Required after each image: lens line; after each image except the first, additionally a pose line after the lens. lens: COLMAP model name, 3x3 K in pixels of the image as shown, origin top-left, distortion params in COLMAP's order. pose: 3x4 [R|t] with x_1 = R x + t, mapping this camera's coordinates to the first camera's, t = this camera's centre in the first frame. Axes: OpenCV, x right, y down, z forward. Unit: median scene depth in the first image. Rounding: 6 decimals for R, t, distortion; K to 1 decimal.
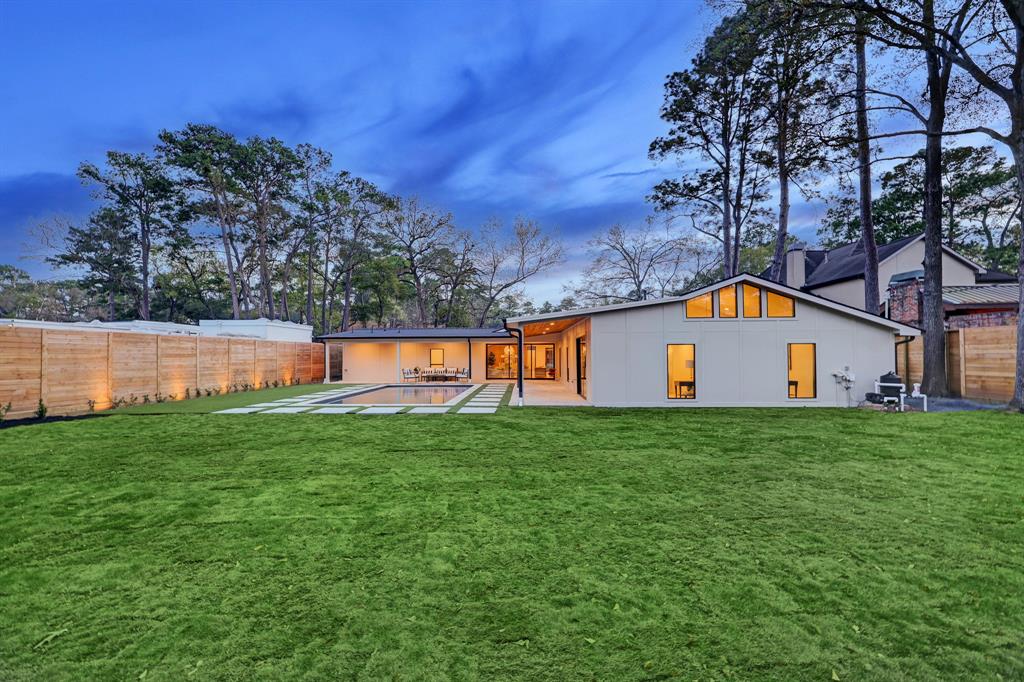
lens RADIAL K [[423.6, 0, 512.0], [0, 423.6, 341.0], [0, 0, 1]] dist [-0.000584, -0.000014]
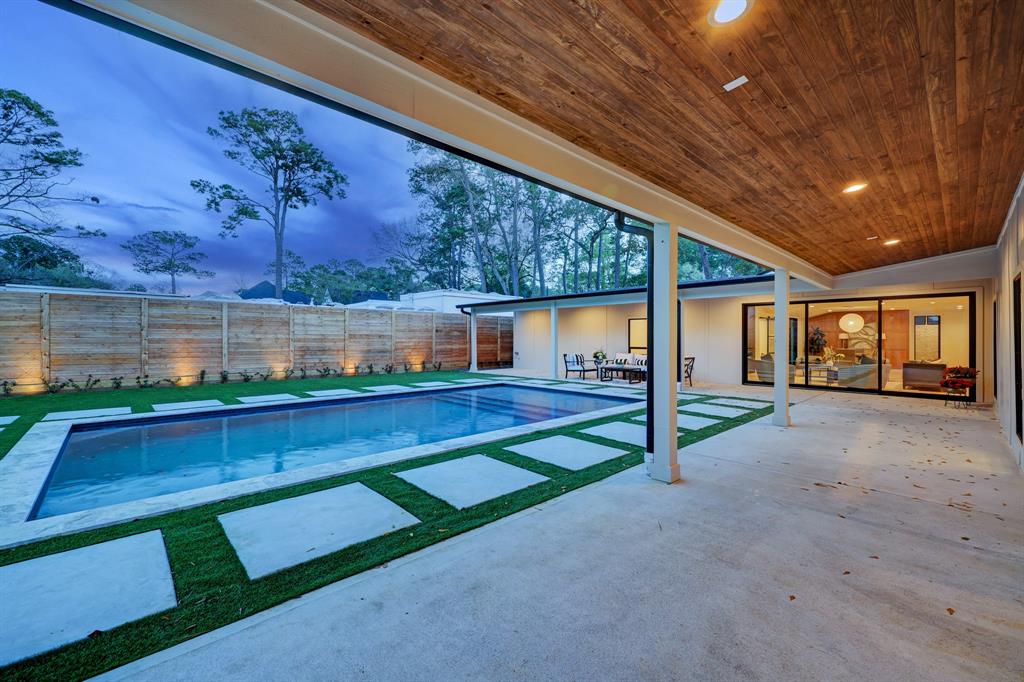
lens RADIAL K [[423.6, 0, 512.0], [0, 423.6, 341.0], [0, 0, 1]] dist [-0.000584, -0.000014]
pose [[0.701498, 0.011114, -0.712585, 0.142483], [0.016793, 0.999343, 0.032118, 0.044789], [0.712474, -0.034497, 0.700850, 0.865137]]
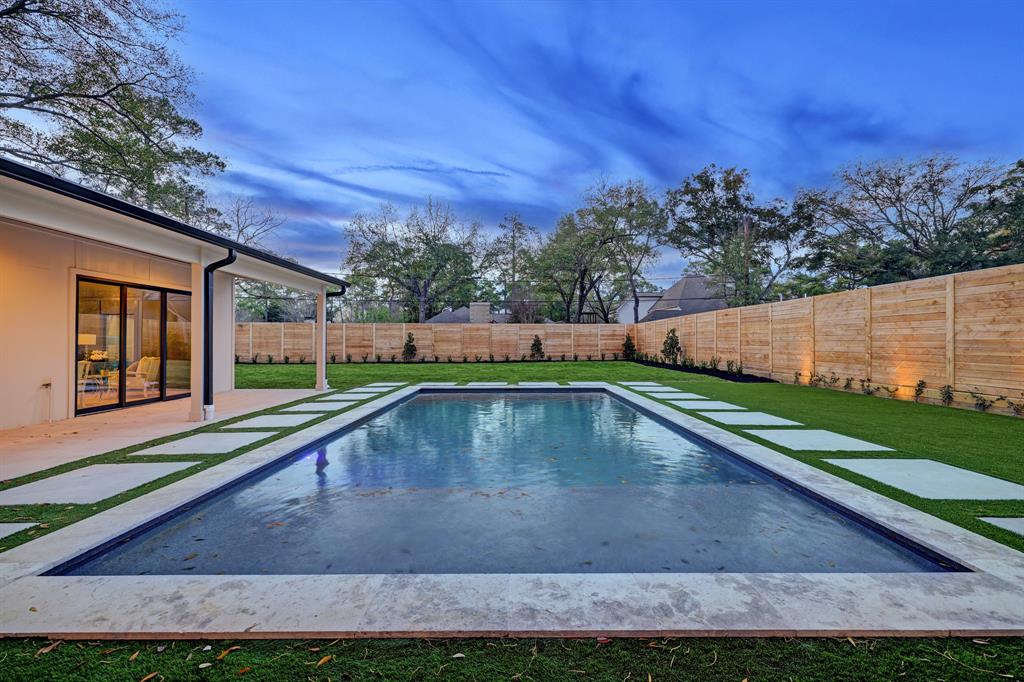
lens RADIAL K [[417.0, 0, 512.0], [0, 417.0, 341.0], [0, 0, 1]] dist [-0.001205, -0.000009]
pose [[-0.999727, 0.006230, -0.022514, -0.264392], [0.007033, 0.999335, -0.035775, 0.077726], [0.022276, -0.035924, -0.999106, 1.484496]]
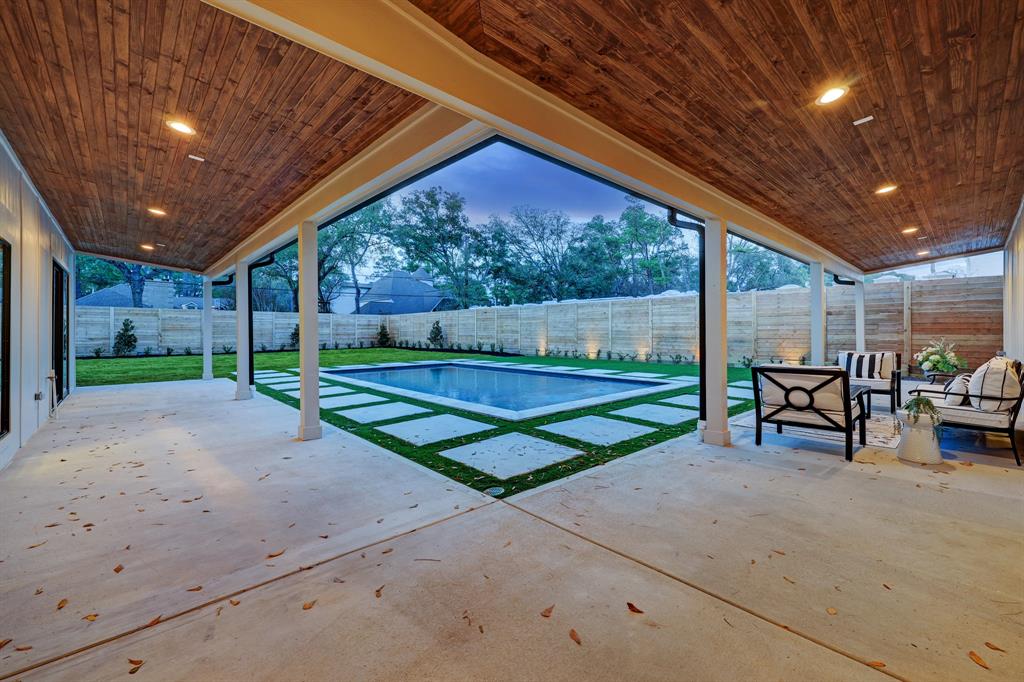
lens RADIAL K [[423.6, 0, 512.0], [0, 423.6, 341.0], [0, 0, 1]] dist [-0.000584, -0.000014]
pose [[-0.720946, 0.022808, -0.692616, 0.137264], [0.027493, 0.999613, 0.004300, 0.078321], [0.692446, -0.015943, -0.721294, 1.618086]]
